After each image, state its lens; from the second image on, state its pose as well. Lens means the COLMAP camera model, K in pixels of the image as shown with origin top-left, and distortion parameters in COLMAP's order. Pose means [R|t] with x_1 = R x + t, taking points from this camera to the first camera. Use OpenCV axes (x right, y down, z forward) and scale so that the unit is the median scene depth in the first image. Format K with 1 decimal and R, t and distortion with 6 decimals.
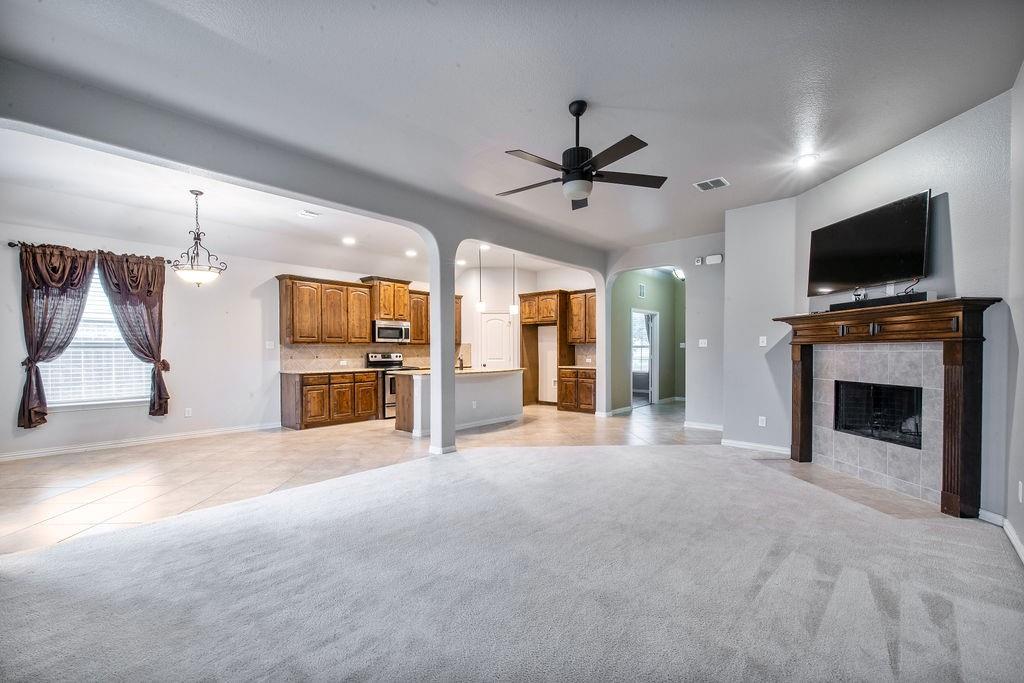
lens RADIAL K [[435.4, 0, 504.8], [0, 435.4, 353.4], [0, 0, 1]] dist [0.003595, -0.001380]
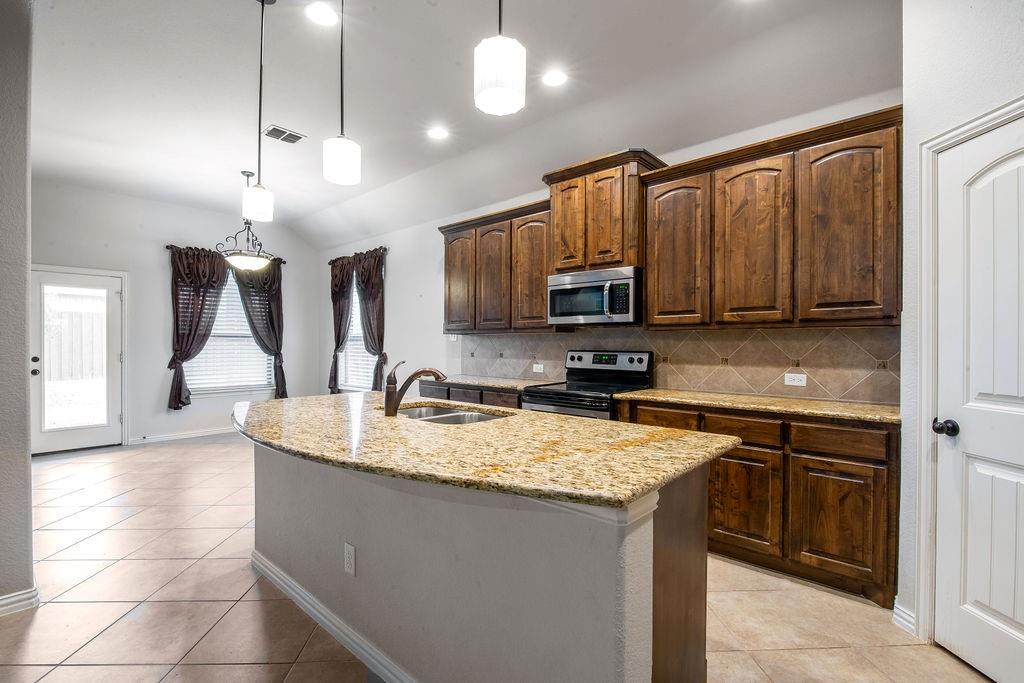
lens RADIAL K [[458.3, 0, 500.8], [0, 458.3, 345.6], [0, 0, 1]] dist [0.009874, -0.011822]
pose [[-0.010934, 0.007221, -0.999914, 0.227439], [-0.009450, 0.999929, 0.007325, -0.011169], [0.999896, 0.009529, -0.010865, 1.264775]]
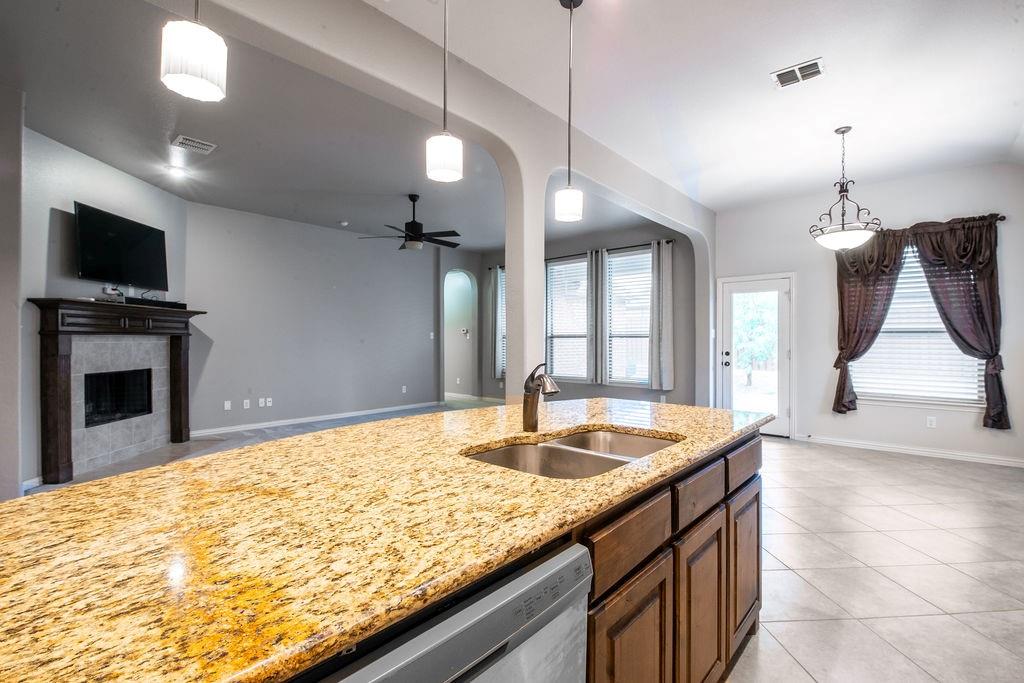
lens RADIAL K [[458.3, 0, 517.0], [0, 458.3, 338.3], [0, 0, 1]] dist [0.009874, -0.011822]
pose [[-0.999978, 0.001970, -0.006405, -0.107655], [0.001949, 0.999993, 0.003303, -0.011534], [0.006411, 0.003290, -0.999974, 1.455179]]
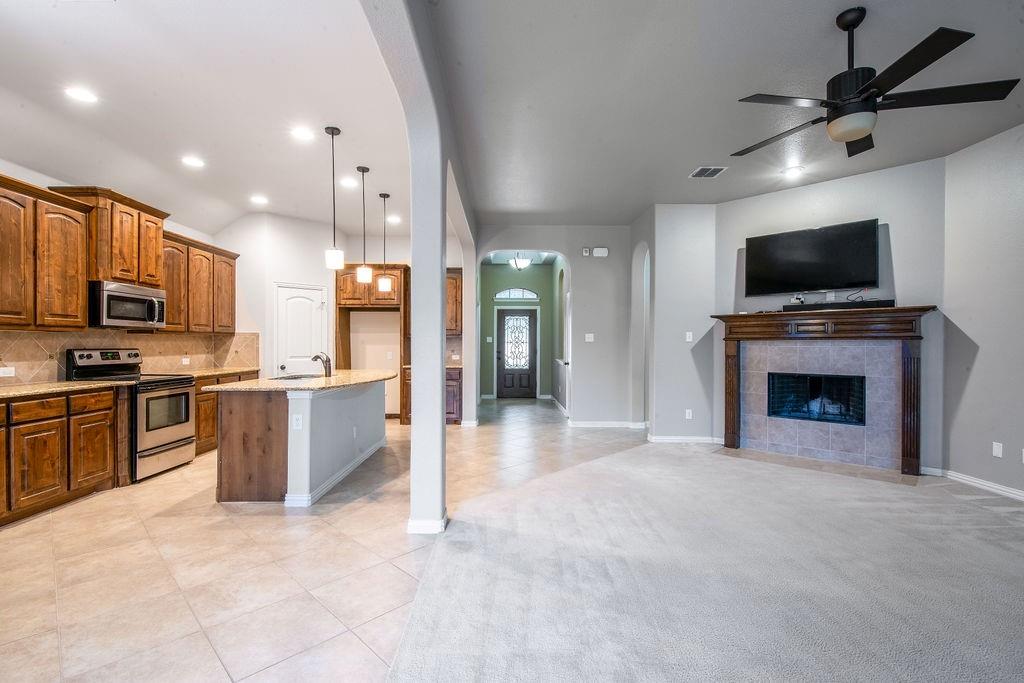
lens RADIAL K [[458.3, 0, 506.5], [0, 458.3, 344.4], [0, 0, 1]] dist [0.009874, -0.011822]
pose [[0.736456, 0.004402, 0.676471, -0.409323], [0.000799, 0.999972, -0.007377, -0.002199], [-0.676485, 0.005973, 0.736432, 0.430626]]
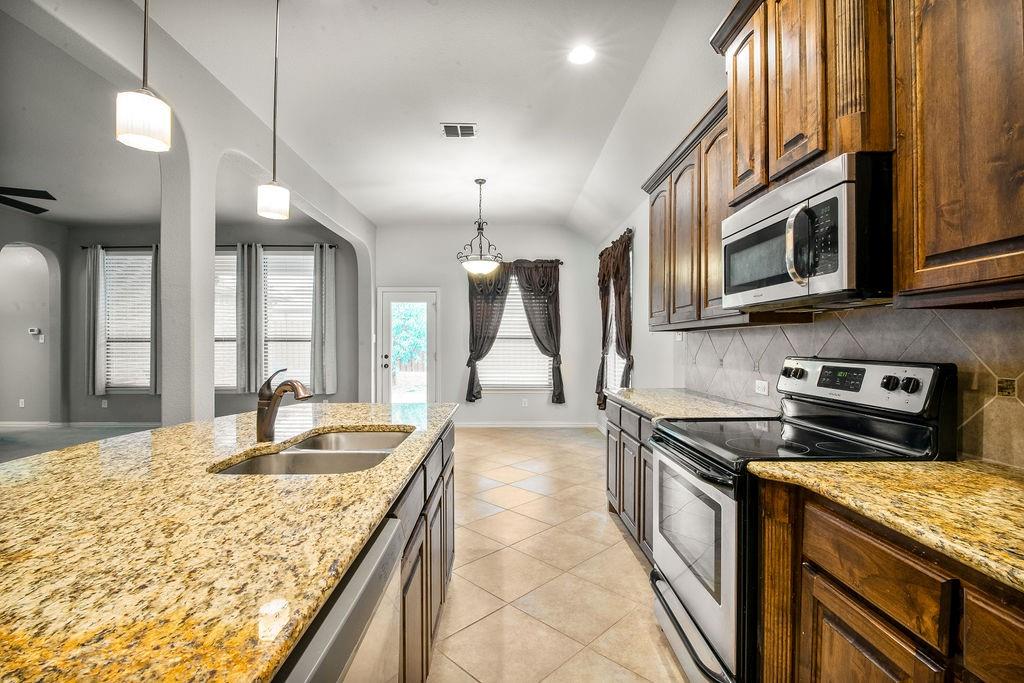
lens RADIAL K [[458.3, 0, 510.2], [0, 458.3, 346.2], [0, 0, 1]] dist [0.009874, -0.011822]
pose [[-0.735018, 0.006029, -0.678021, -0.043770], [-0.002403, 0.999931, 0.011496, -0.011832], [0.678044, 0.010079, -0.734952, 1.464573]]
